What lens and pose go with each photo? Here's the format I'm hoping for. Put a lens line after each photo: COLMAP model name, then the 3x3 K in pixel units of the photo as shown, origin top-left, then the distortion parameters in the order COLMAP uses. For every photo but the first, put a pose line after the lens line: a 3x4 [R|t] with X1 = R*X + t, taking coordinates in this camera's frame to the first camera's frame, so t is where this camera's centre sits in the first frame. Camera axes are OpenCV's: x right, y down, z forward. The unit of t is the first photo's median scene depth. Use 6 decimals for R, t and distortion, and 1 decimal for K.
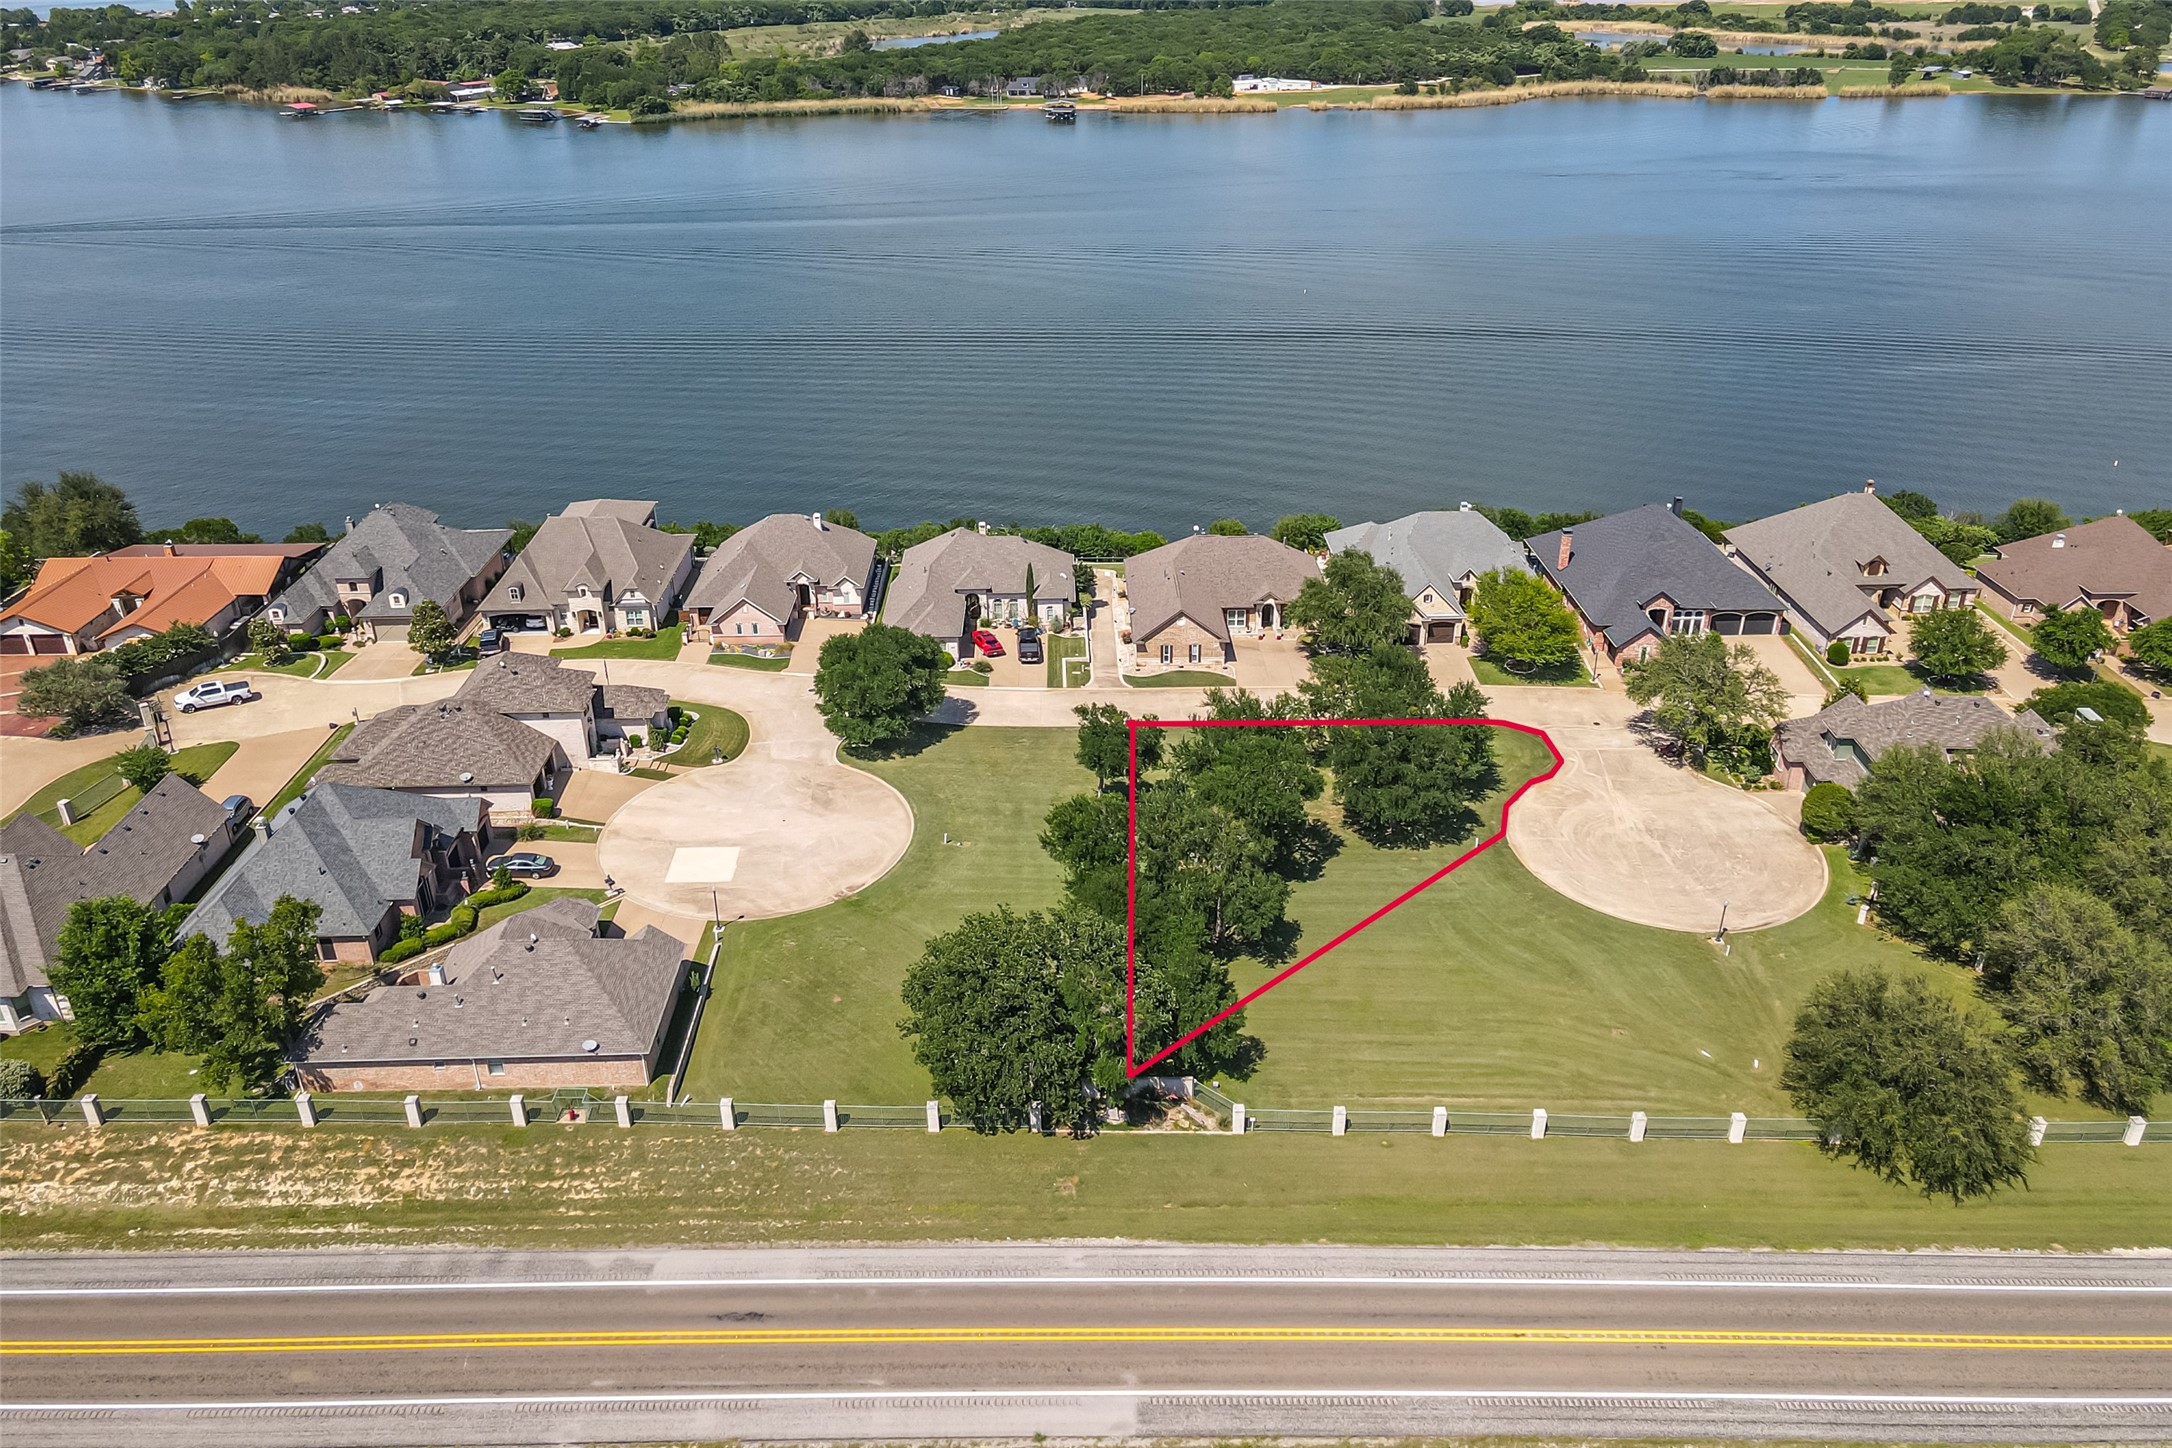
lens RADIAL K [[1589.3, 0, 1092.8], [0, 1589.3, 719.5], [0, 0, 1]] dist [0.021416, 0.008614]
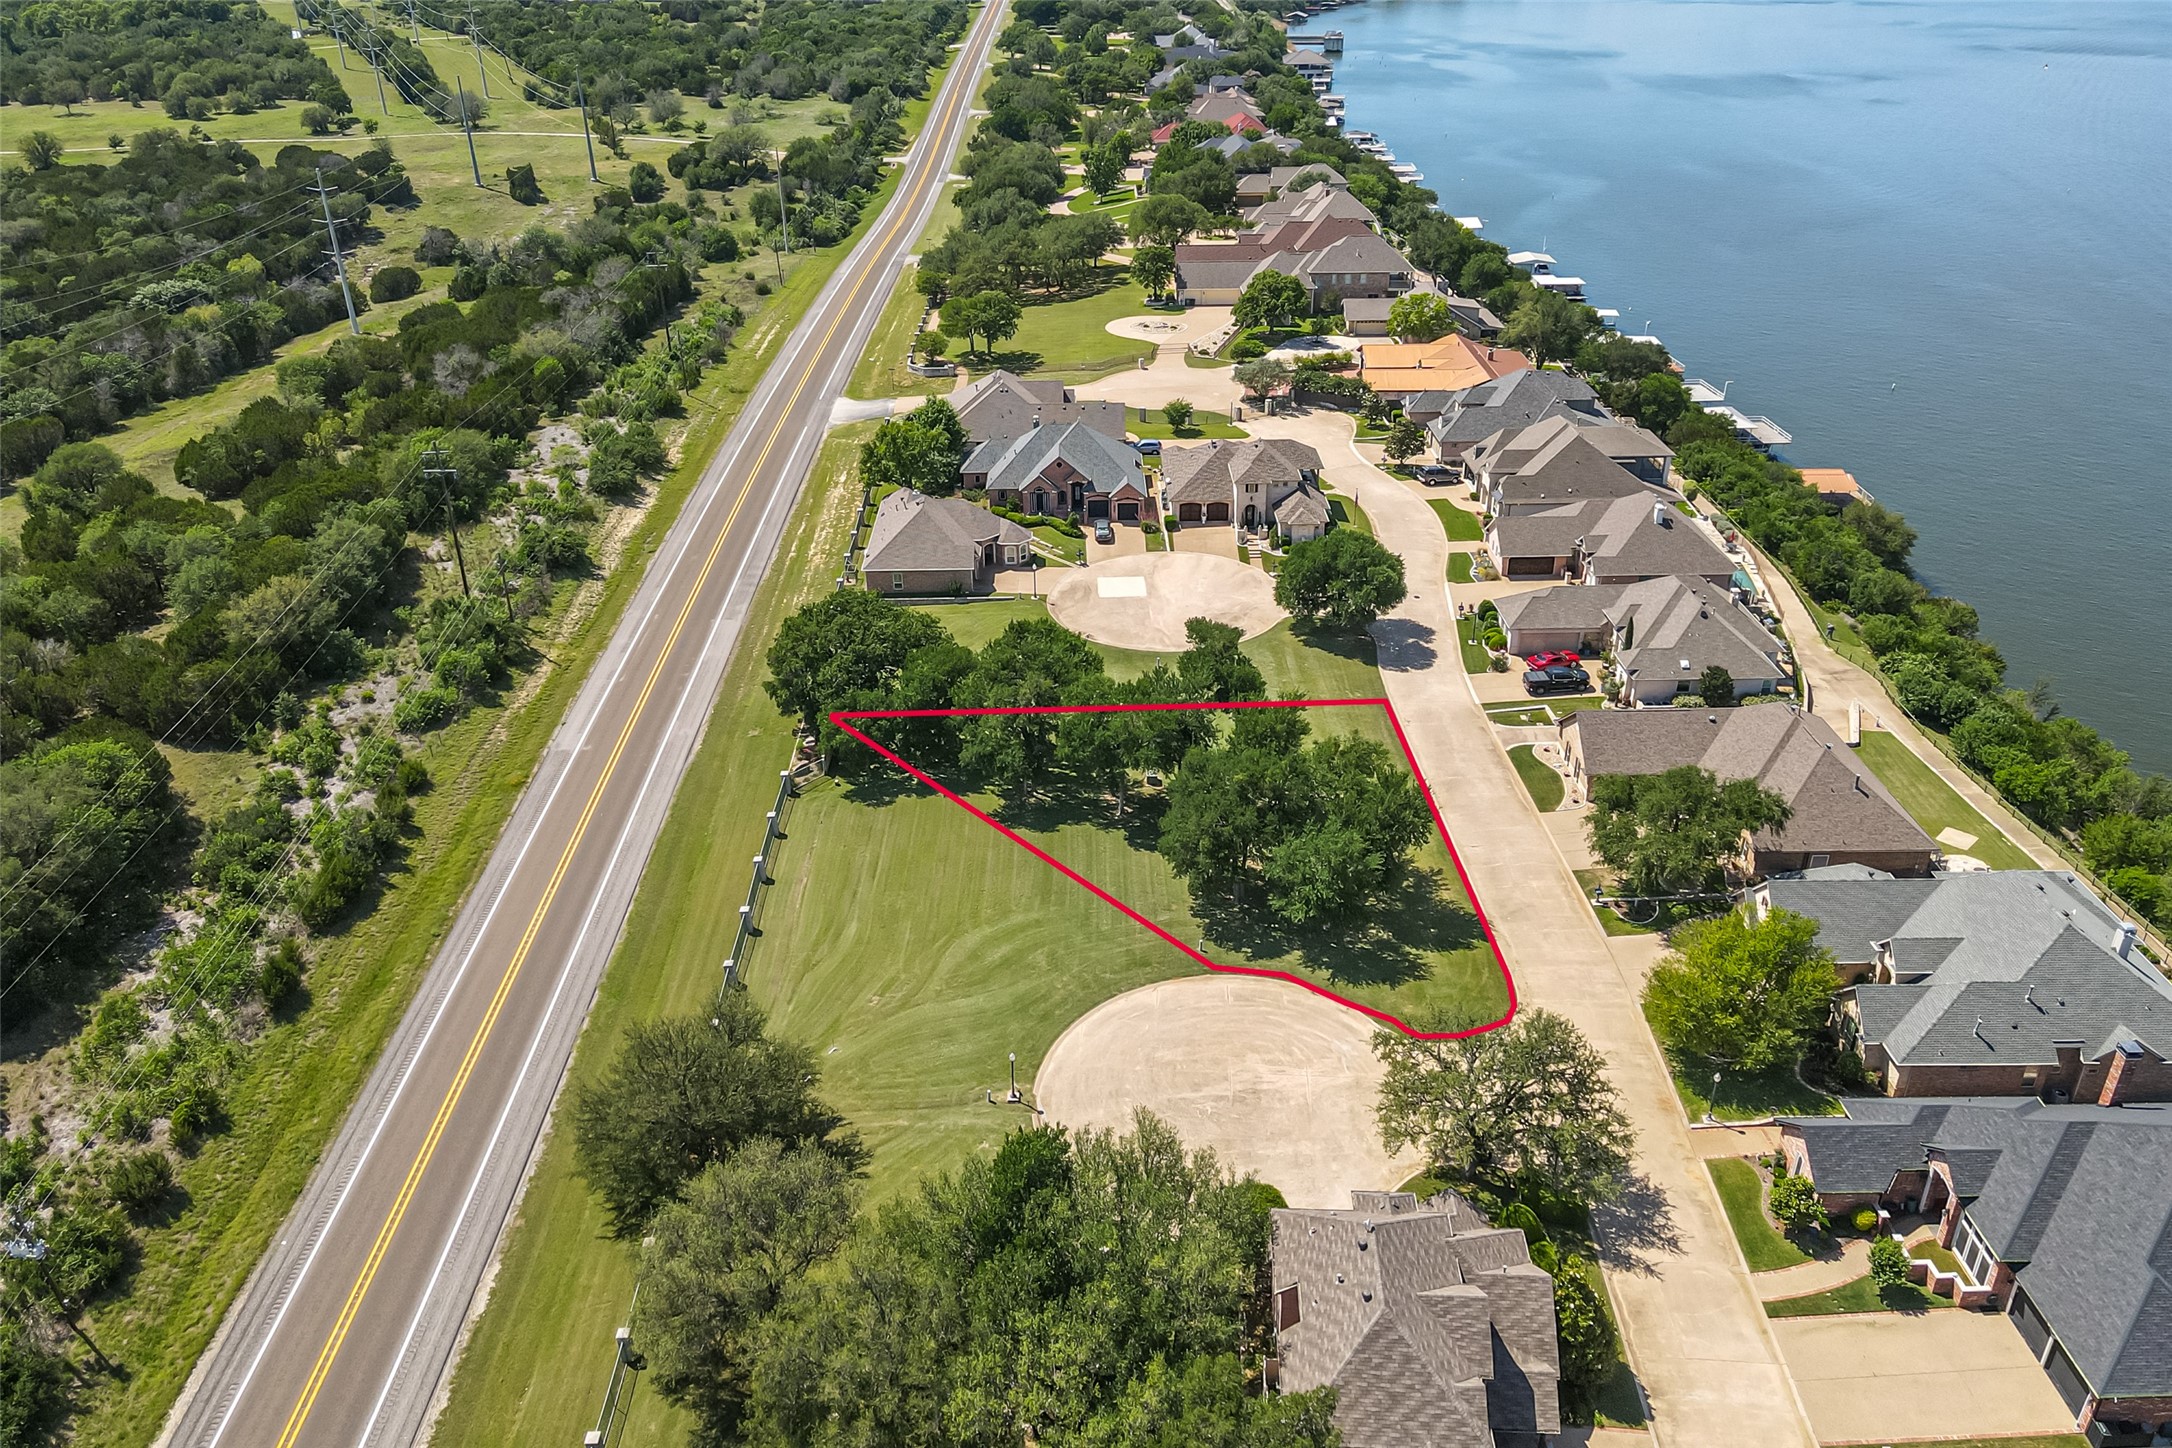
lens RADIAL K [[1589.3, 0, 1092.8], [0, 1589.3, 719.5], [0, 0, 1]] dist [0.021416, 0.008614]
pose [[-0.010209, 0.475522, -0.879645, 0.790600], [-0.443756, 0.786168, 0.430140, -0.309349], [0.896089, 0.394739, 0.202989, 0.587428]]
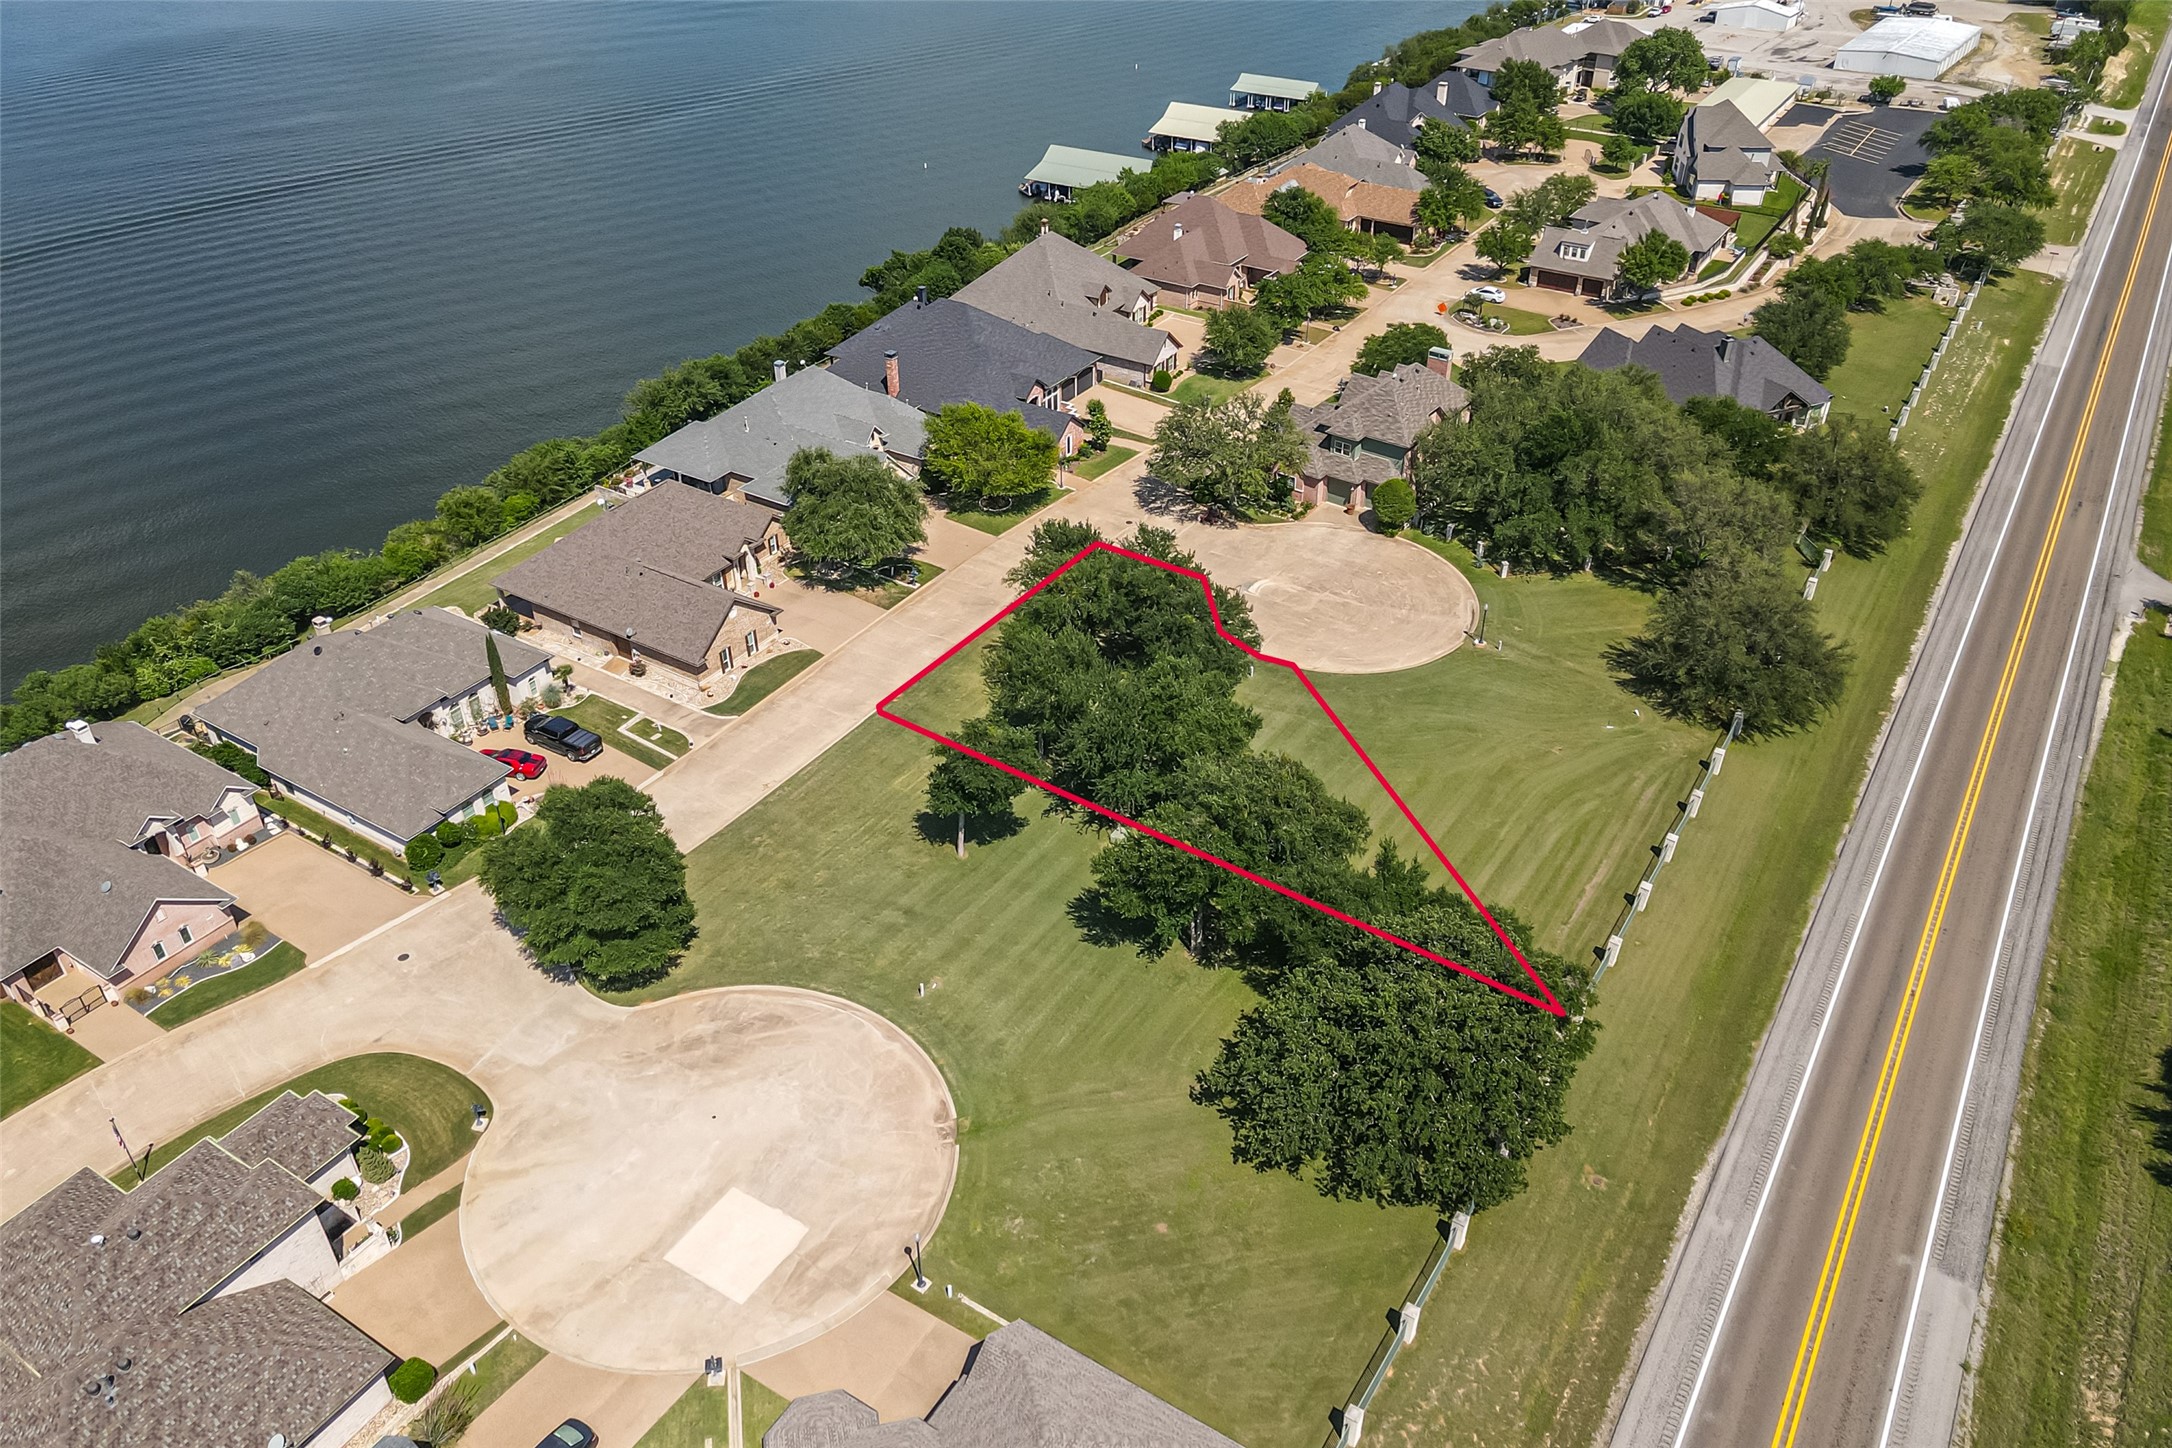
lens RADIAL K [[1589.3, 0, 1092.8], [0, 1589.3, 719.5], [0, 0, 1]] dist [0.021416, 0.008614]
pose [[0.555104, -0.467338, 0.688080, -0.395706], [0.371714, 0.879416, 0.297415, -0.177847], [-0.744102, 0.090673, 0.661884, 0.362163]]
